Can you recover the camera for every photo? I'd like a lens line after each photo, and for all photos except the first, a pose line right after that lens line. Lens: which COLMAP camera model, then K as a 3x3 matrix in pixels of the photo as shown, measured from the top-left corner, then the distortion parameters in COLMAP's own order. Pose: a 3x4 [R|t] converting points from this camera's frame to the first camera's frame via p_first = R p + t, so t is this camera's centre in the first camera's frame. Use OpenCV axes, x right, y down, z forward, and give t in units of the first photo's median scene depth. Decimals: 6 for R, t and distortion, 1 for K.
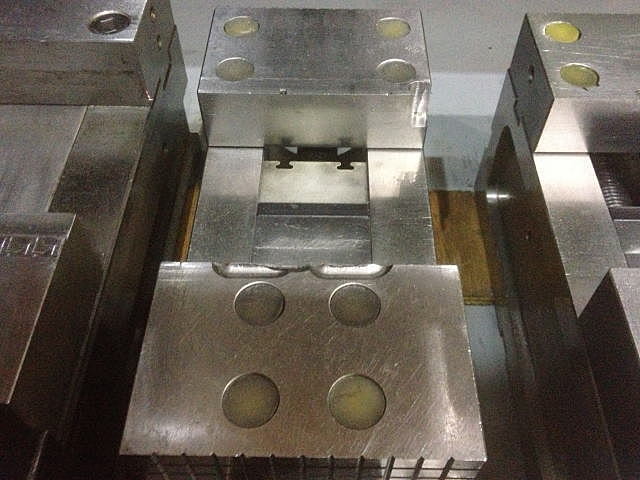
lens RADIAL K [[603.2, 0, 319.4], [0, 603.2, 239.2], [0, 0, 1]] dist [0.041784, 0.000000]
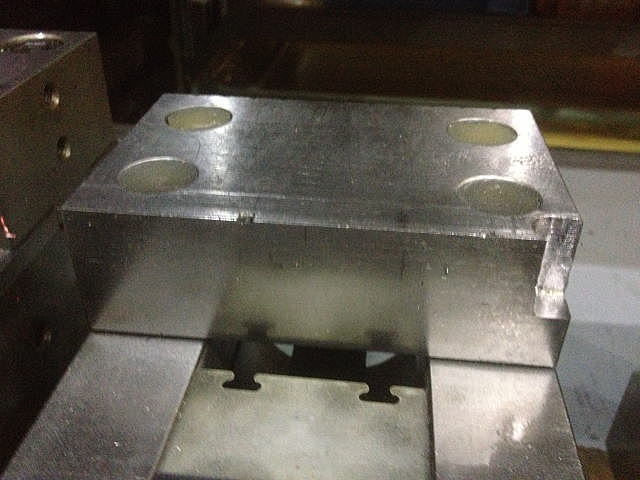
lens RADIAL K [[603.2, 0, 324.2], [0, 603.2, 239.0], [0, 0, 1]] dist [0.041784, 0.000000]
pose [[0.996067, 0.056860, -0.067954, 0.026592], [-0.076293, 0.940389, -0.331433, -0.077559], [0.045058, 0.335314, 0.941028, 0.540450]]
